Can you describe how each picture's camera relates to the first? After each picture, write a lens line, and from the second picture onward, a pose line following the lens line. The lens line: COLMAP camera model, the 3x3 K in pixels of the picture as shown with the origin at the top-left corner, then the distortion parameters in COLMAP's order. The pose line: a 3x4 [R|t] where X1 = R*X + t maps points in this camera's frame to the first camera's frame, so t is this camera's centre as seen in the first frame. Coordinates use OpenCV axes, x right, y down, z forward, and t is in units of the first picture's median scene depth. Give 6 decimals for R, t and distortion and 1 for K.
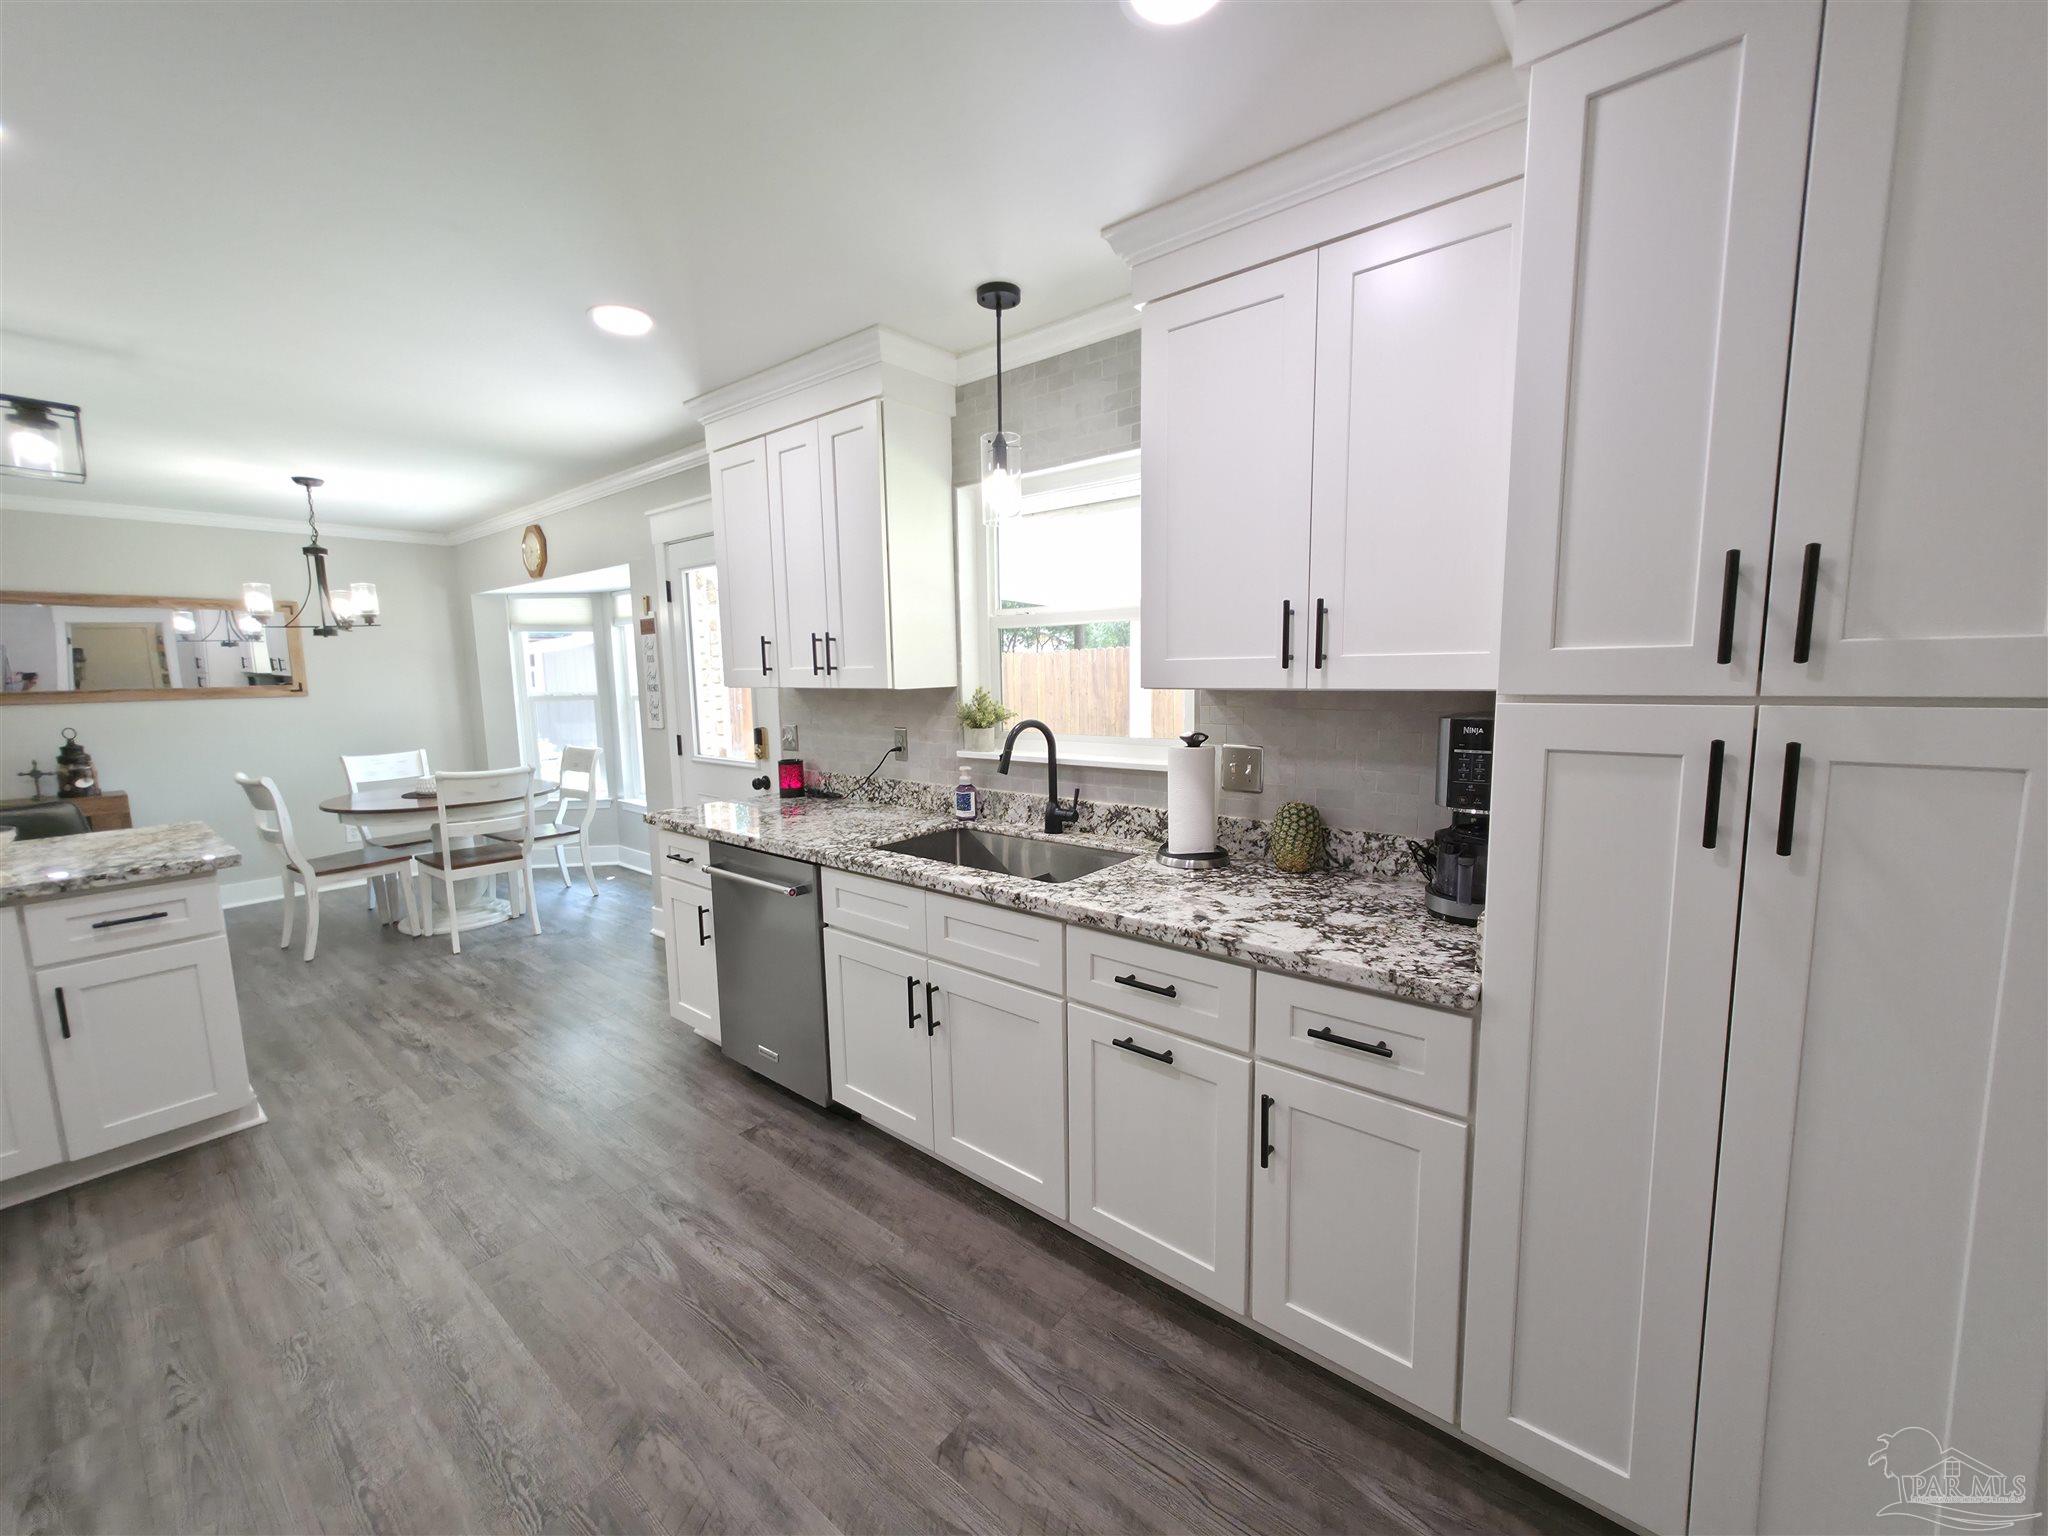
lens RADIAL K [[819.2, 0, 1017.4], [0, 819.2, 764.8], [0, 0, 1]] dist [0.002234, 0.000431]
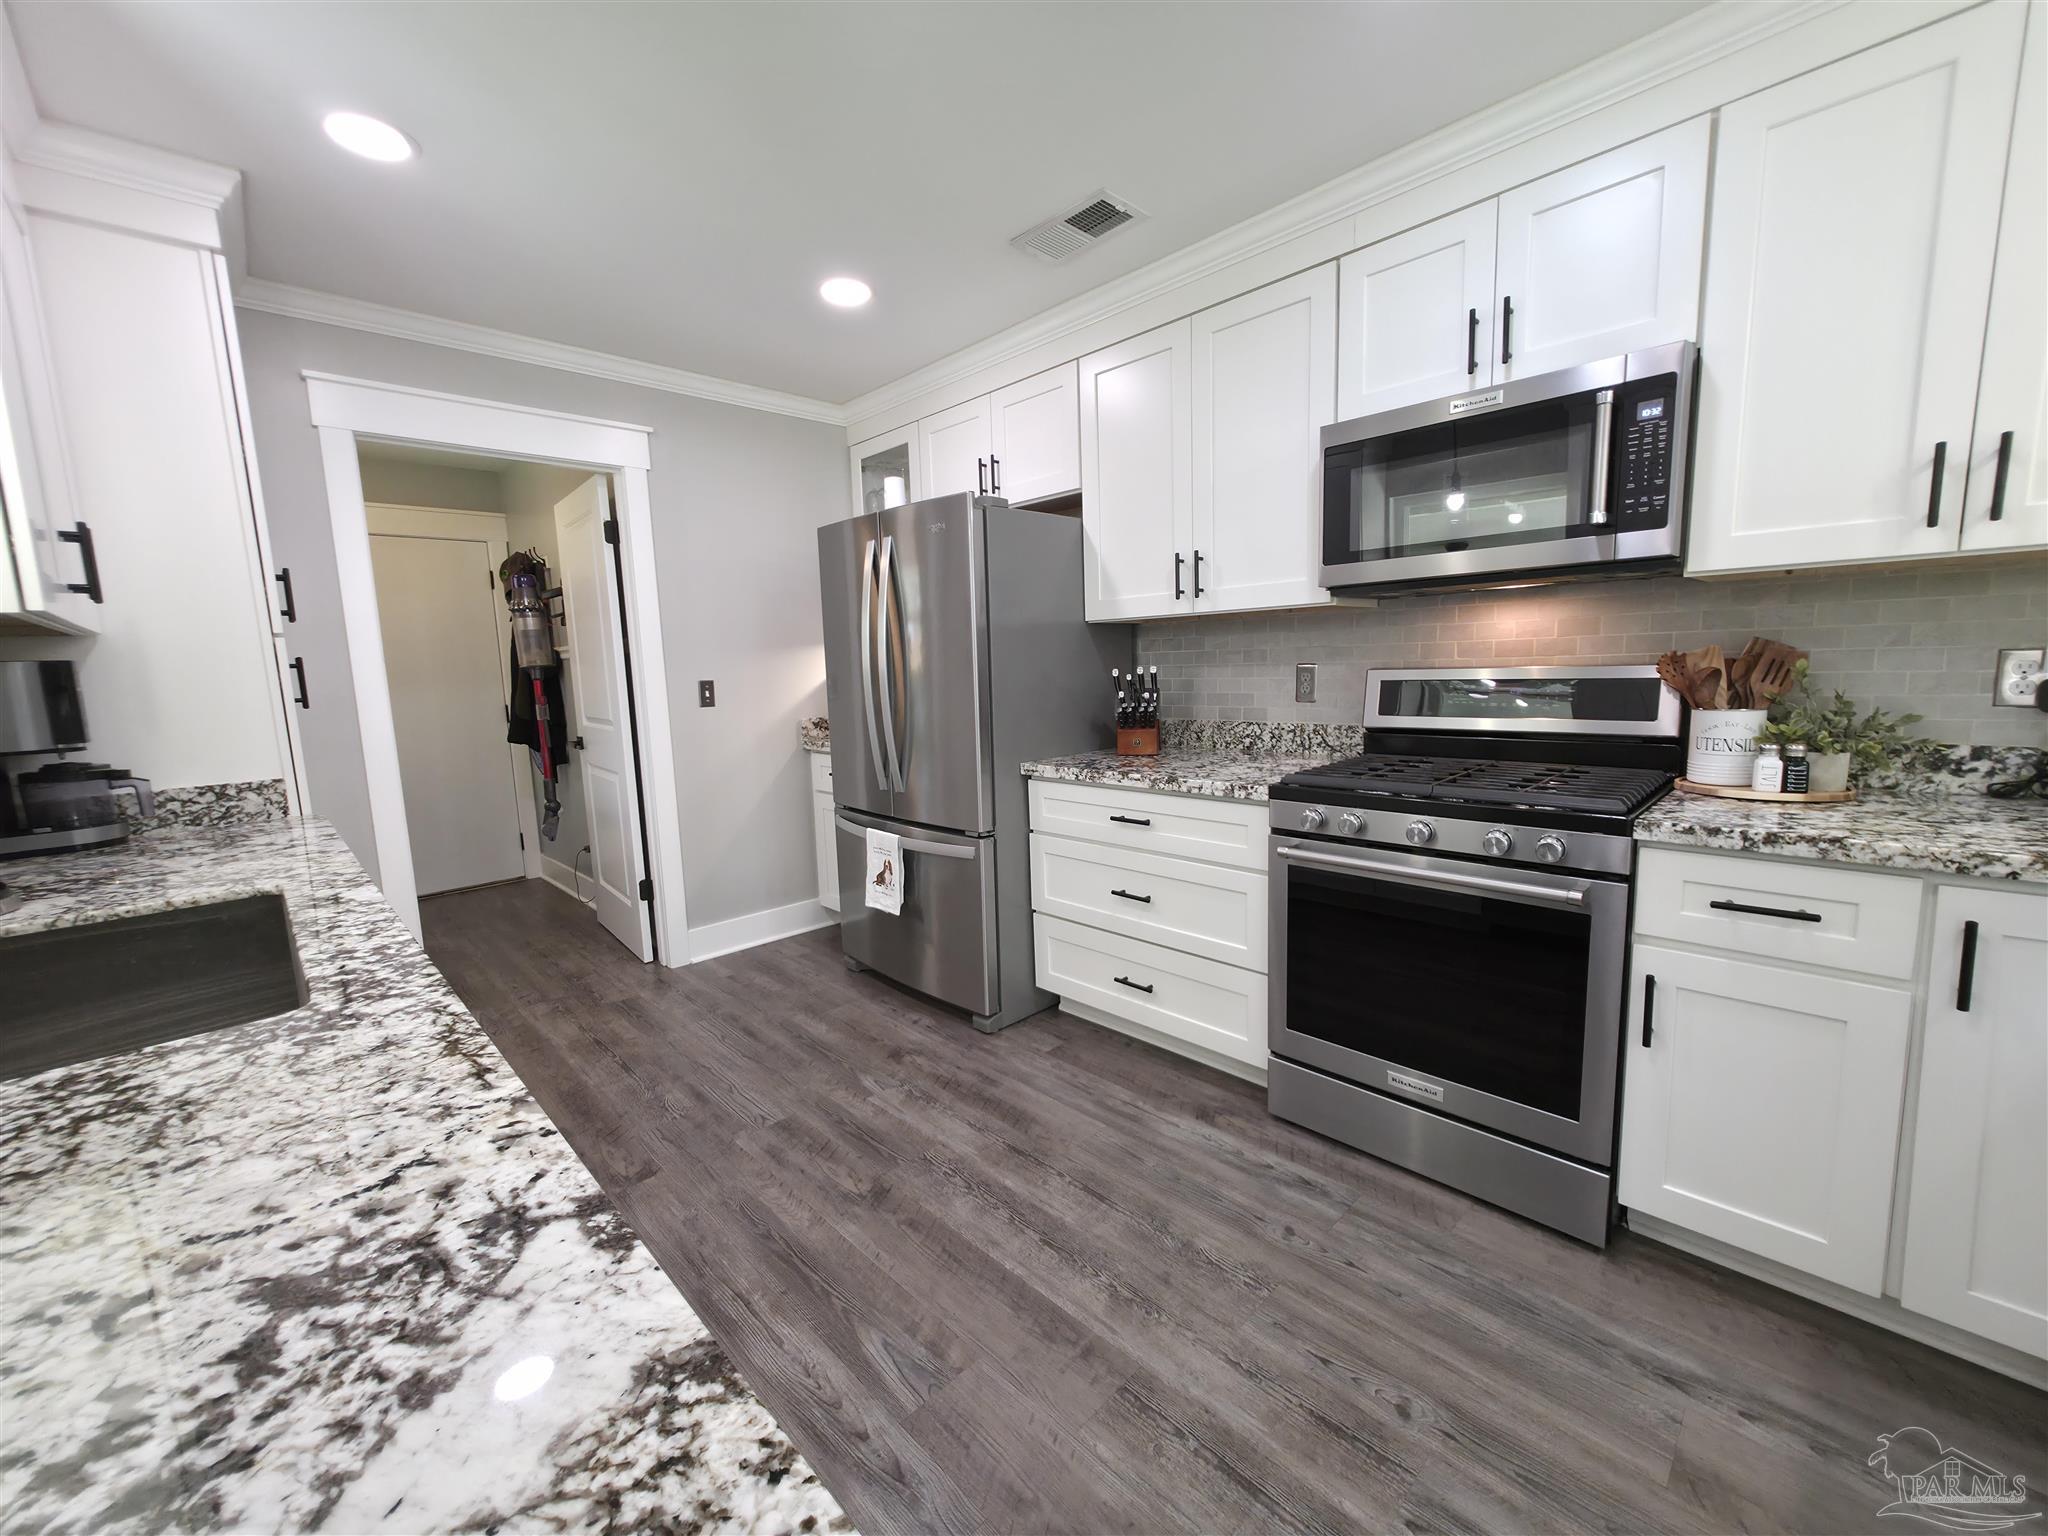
lens RADIAL K [[819.2, 0, 1018.3], [0, 819.2, 766.9], [0, 0, 1]] dist [0.002234, 0.000431]
pose [[-0.992658, 0.037332, 0.115048, -0.514126], [0.065040, 0.966704, 0.247493, -0.066326], [-0.101978, 0.253158, -0.962035, 1.218409]]
